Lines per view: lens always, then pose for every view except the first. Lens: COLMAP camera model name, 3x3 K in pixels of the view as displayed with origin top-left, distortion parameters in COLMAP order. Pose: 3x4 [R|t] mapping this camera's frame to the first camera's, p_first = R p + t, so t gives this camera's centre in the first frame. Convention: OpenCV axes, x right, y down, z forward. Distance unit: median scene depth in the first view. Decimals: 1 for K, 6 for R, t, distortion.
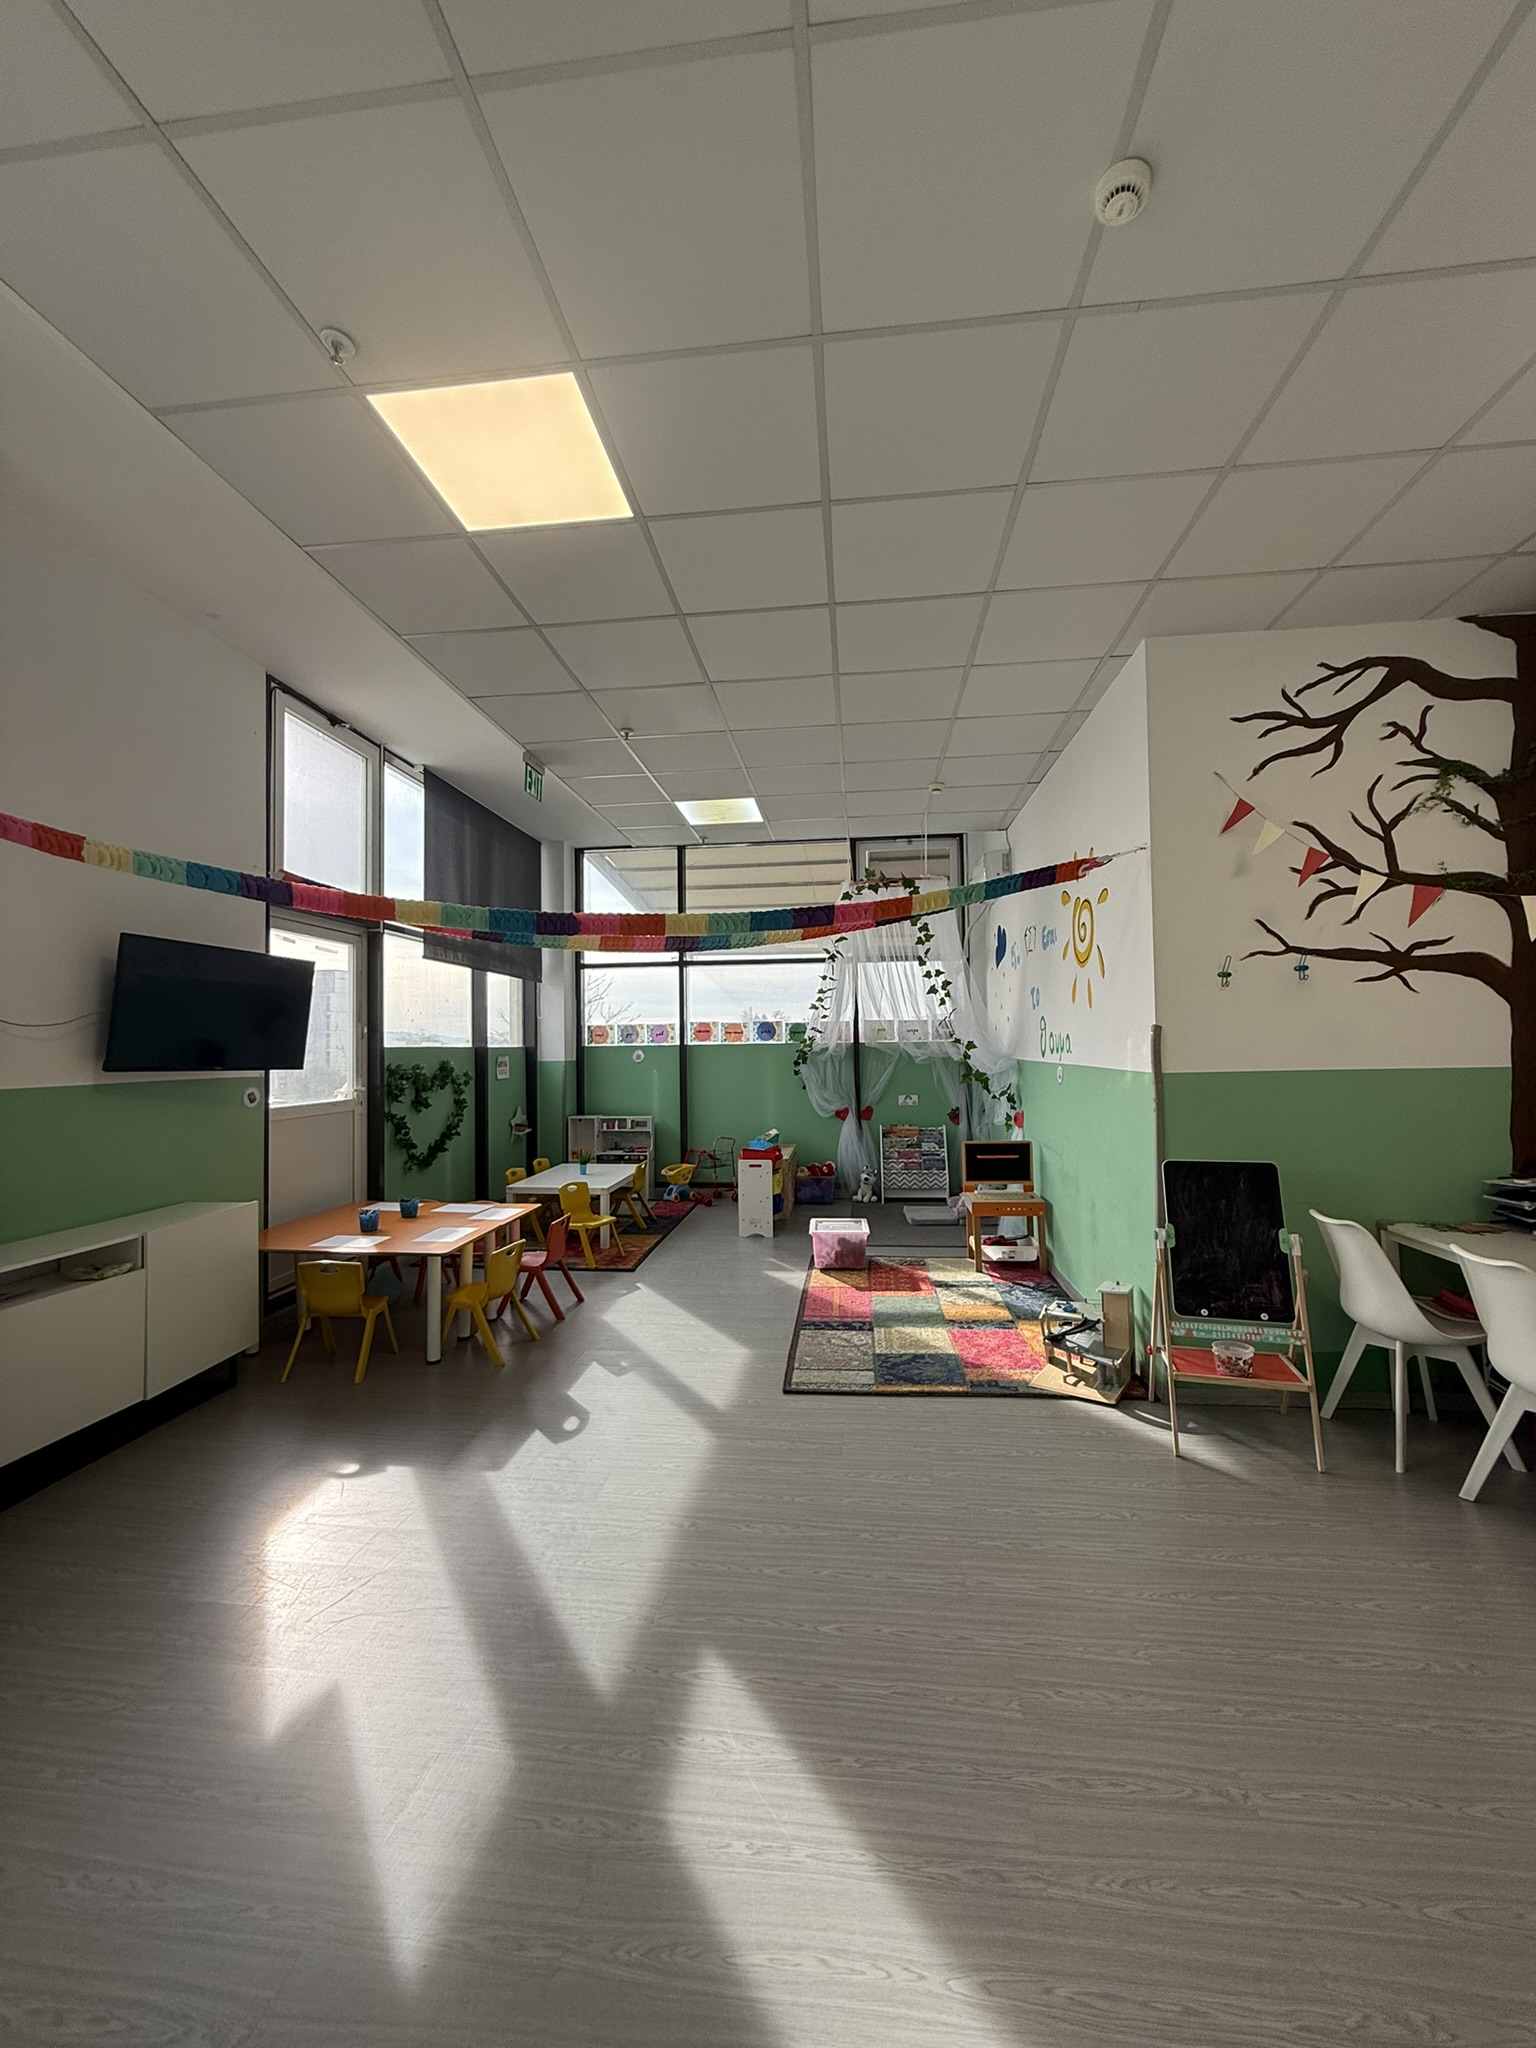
lens RADIAL K [[811.9, 0, 767.4], [0, 811.9, 1018.2], [0, 0, 1]] dist [-0.002650, -0.000039]
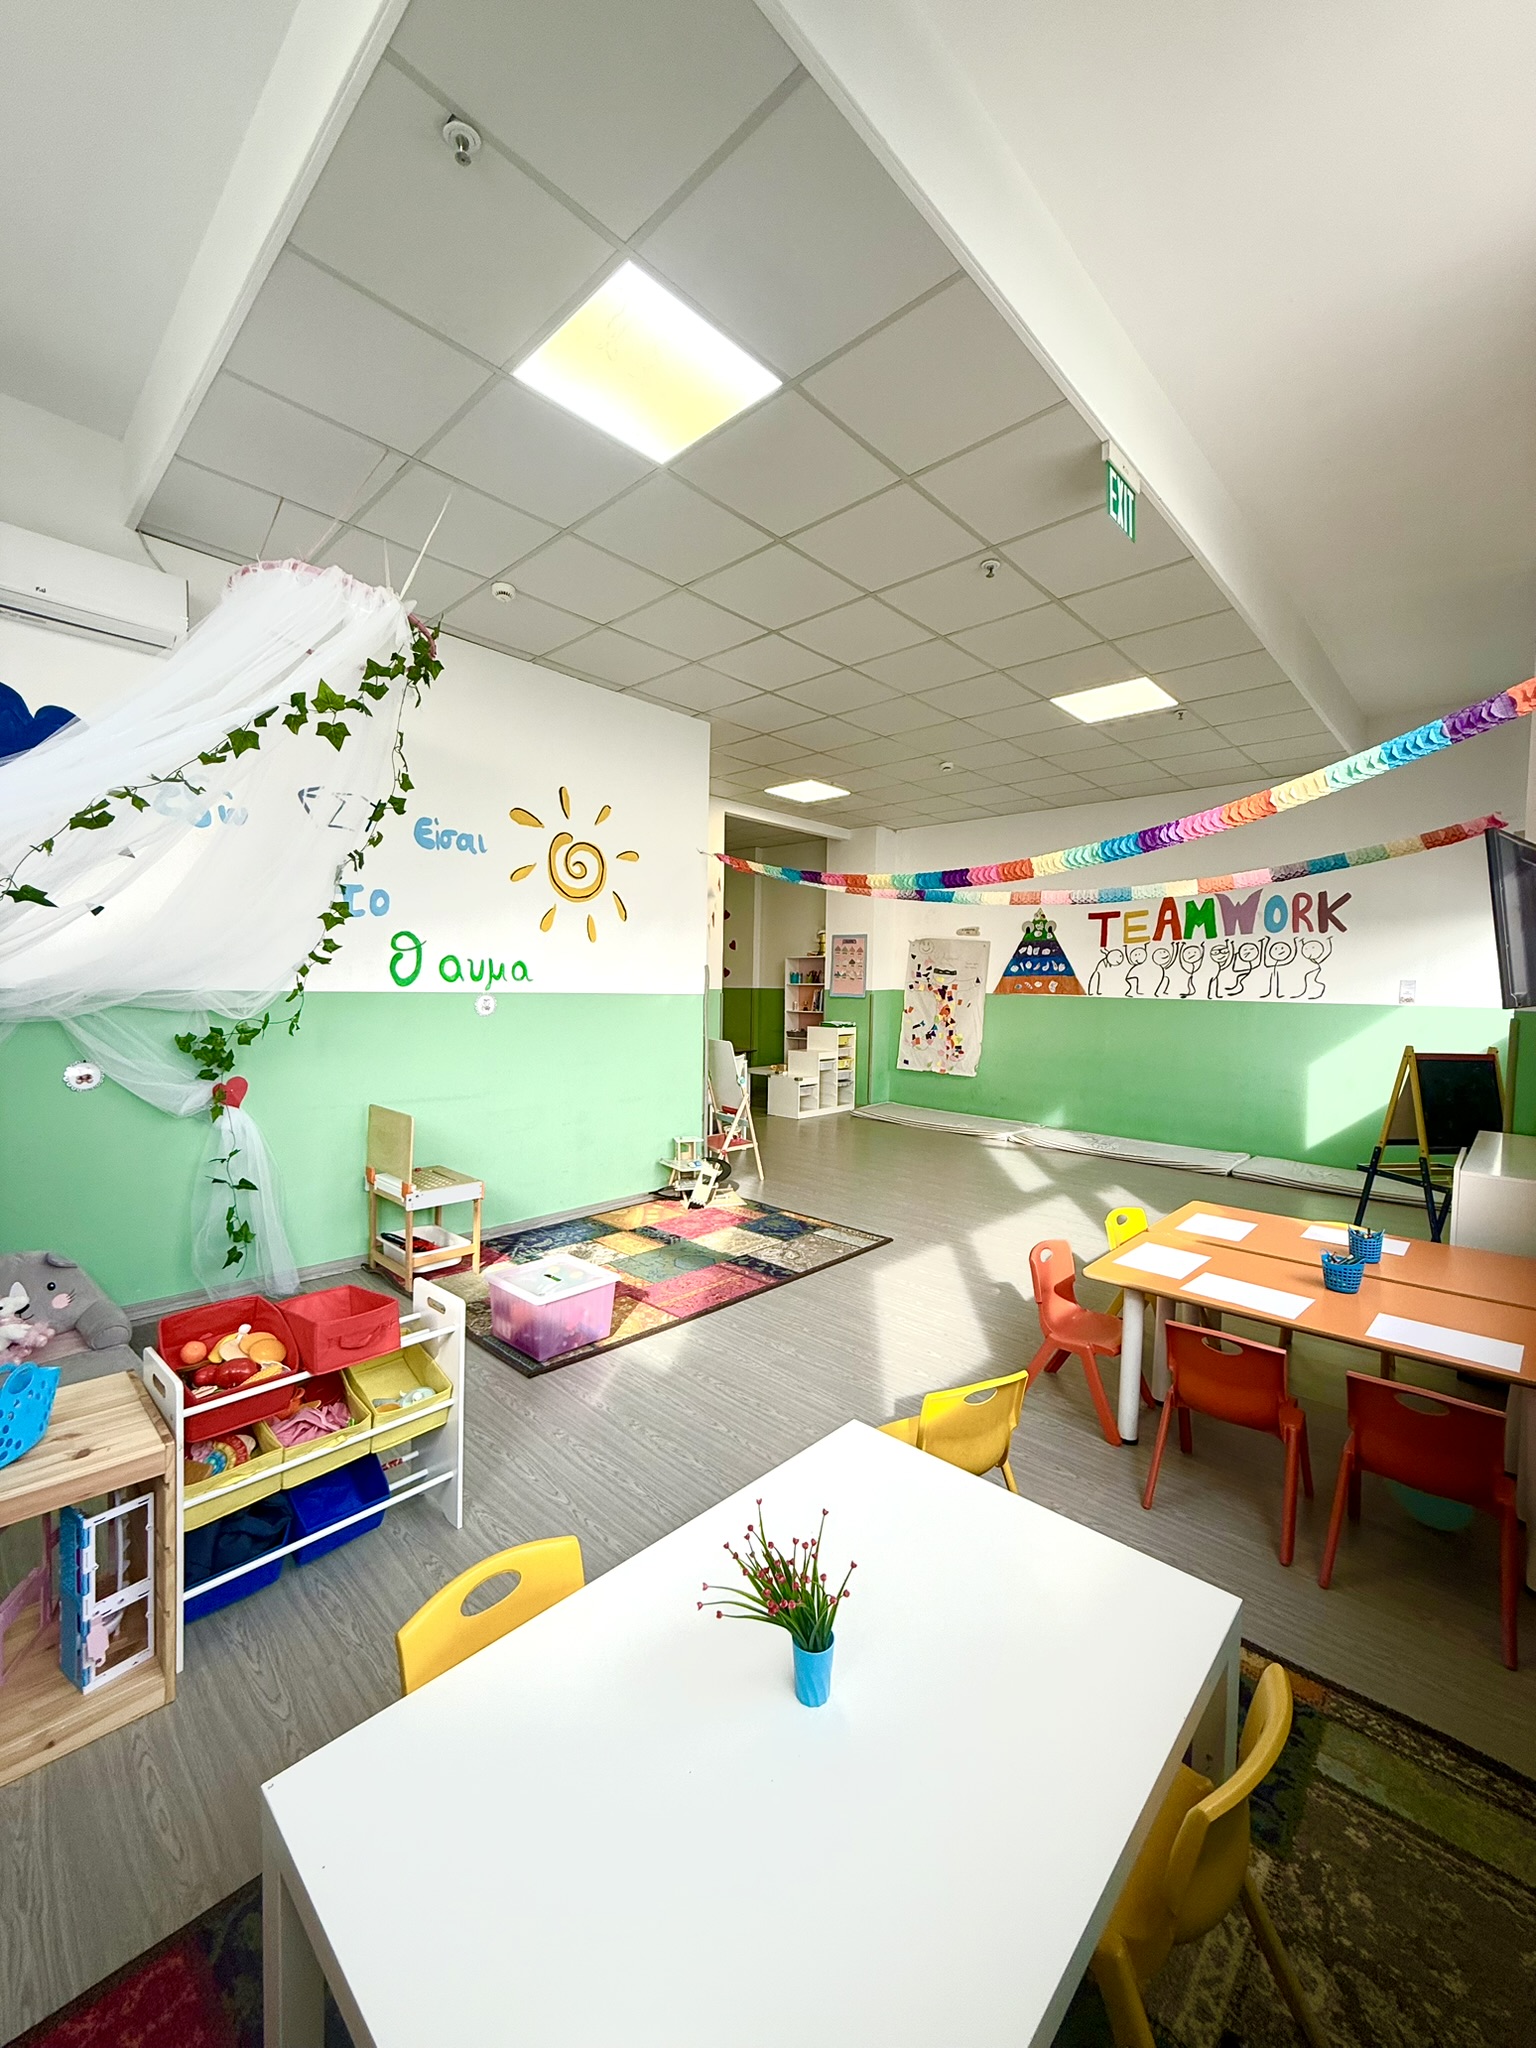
lens RADIAL K [[811.9, 0, 767.4], [0, 811.9, 1018.2], [0, 0, 1]] dist [-0.002650, -0.000039]
pose [[-0.798593, -0.024239, 0.601383, -0.483243], [-0.028111, 0.999600, 0.002960, 0.083160], [-0.601214, -0.014541, -0.798955, 1.751258]]
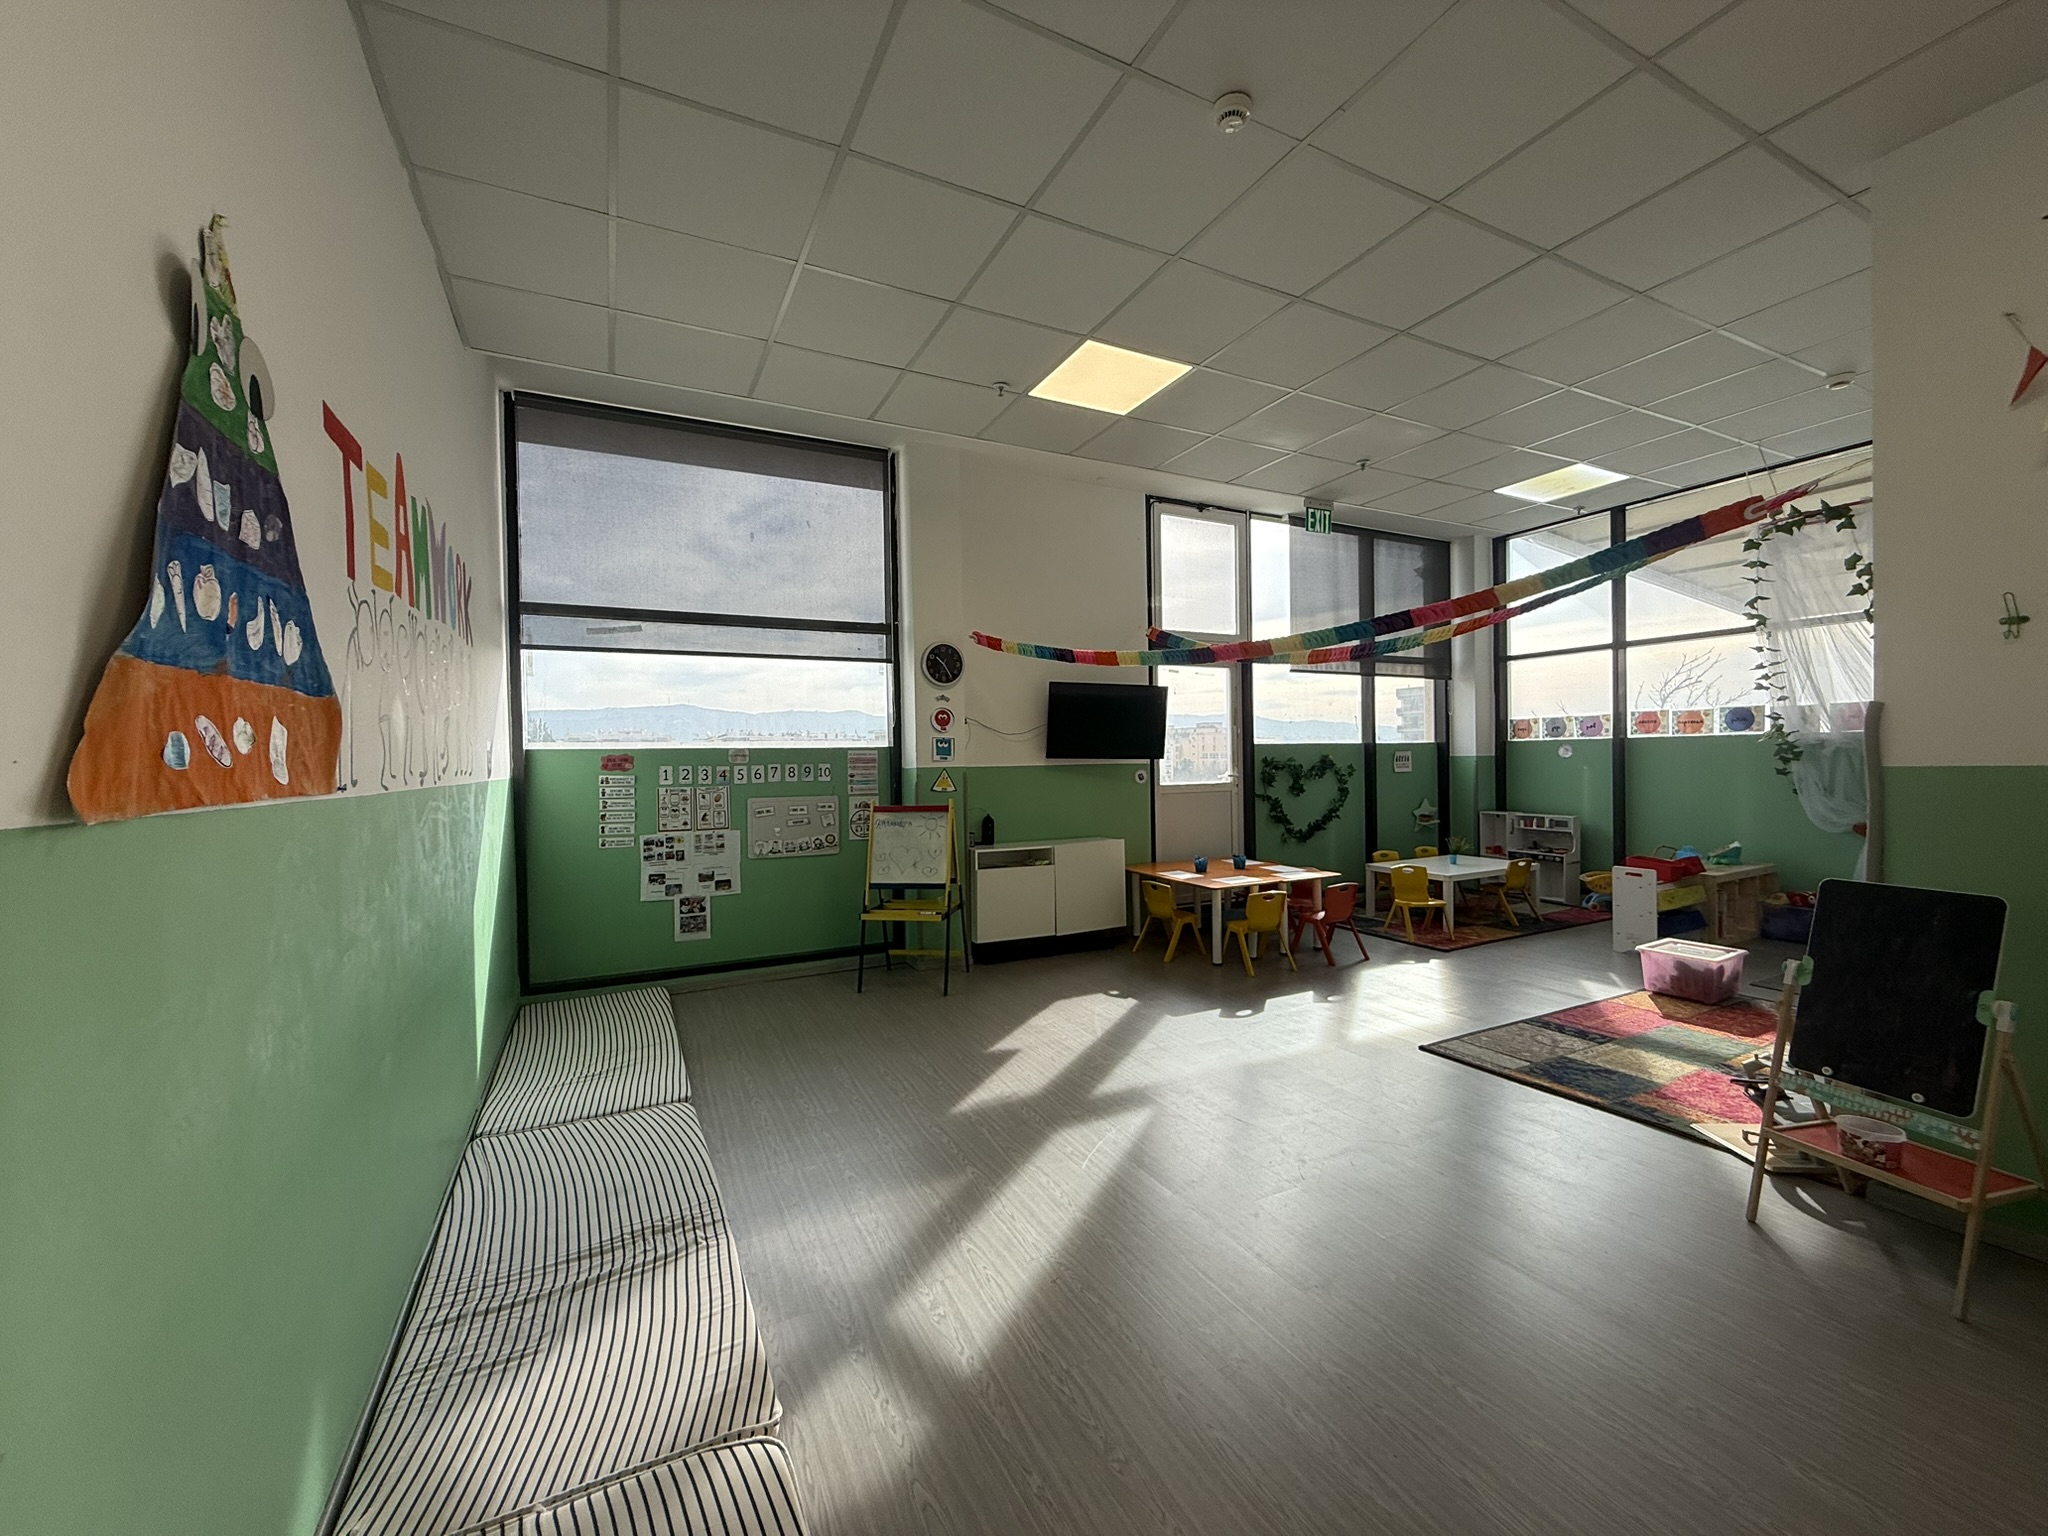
lens RADIAL K [[811.9, 0, 1024.0], [0, 811.9, 768.0], [0, 0, 1]] dist [-0.002650, -0.000039]
pose [[0.549460, 0.014314, -0.835398, 0.521807], [0.038178, 0.998379, 0.042217, 0.006371], [0.834648, -0.055090, 0.548022, -0.038307]]
